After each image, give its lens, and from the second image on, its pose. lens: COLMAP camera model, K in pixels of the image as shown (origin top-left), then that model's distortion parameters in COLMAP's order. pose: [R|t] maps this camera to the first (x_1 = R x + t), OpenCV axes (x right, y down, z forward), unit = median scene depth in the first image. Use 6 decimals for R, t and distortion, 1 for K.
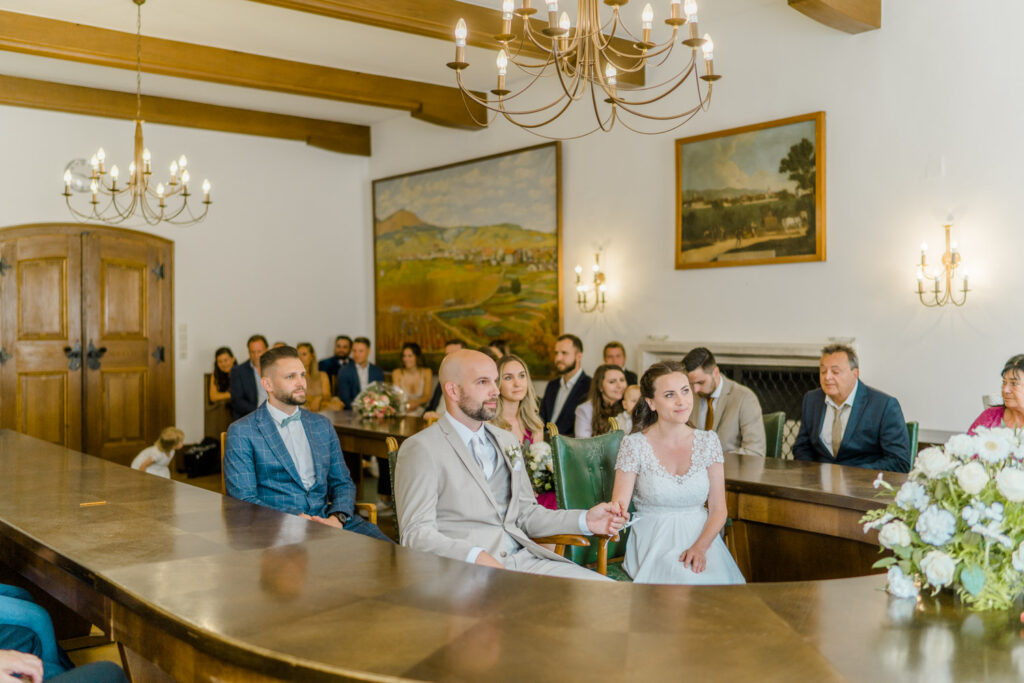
lens RADIAL K [[1006.0, 0, 516.3], [0, 1006.0, 339.5], [0, 0, 1]] dist [0.010376, 0.001133]
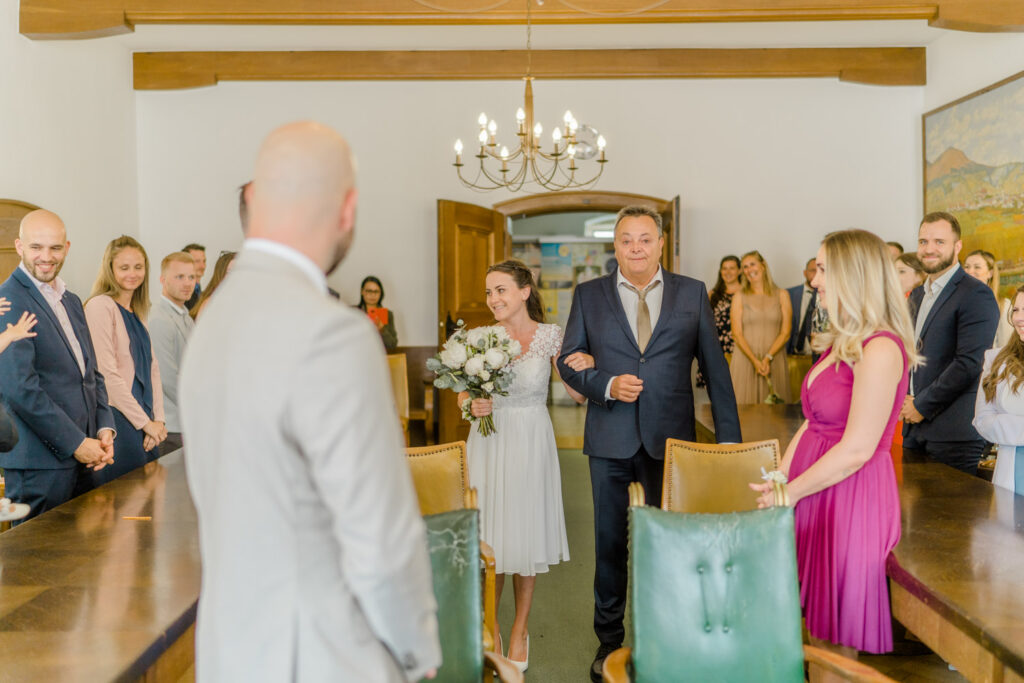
lens RADIAL K [[1015.9, 0, 533.9], [0, 1015.9, 341.1], [0, 0, 1]] dist [0.012614, 0.010542]
pose [[0.784542, 0.030152, -0.619342, 0.177206], [-0.004830, 0.999084, 0.042522, -0.013032], [0.620057, -0.030368, 0.783969, 0.222885]]
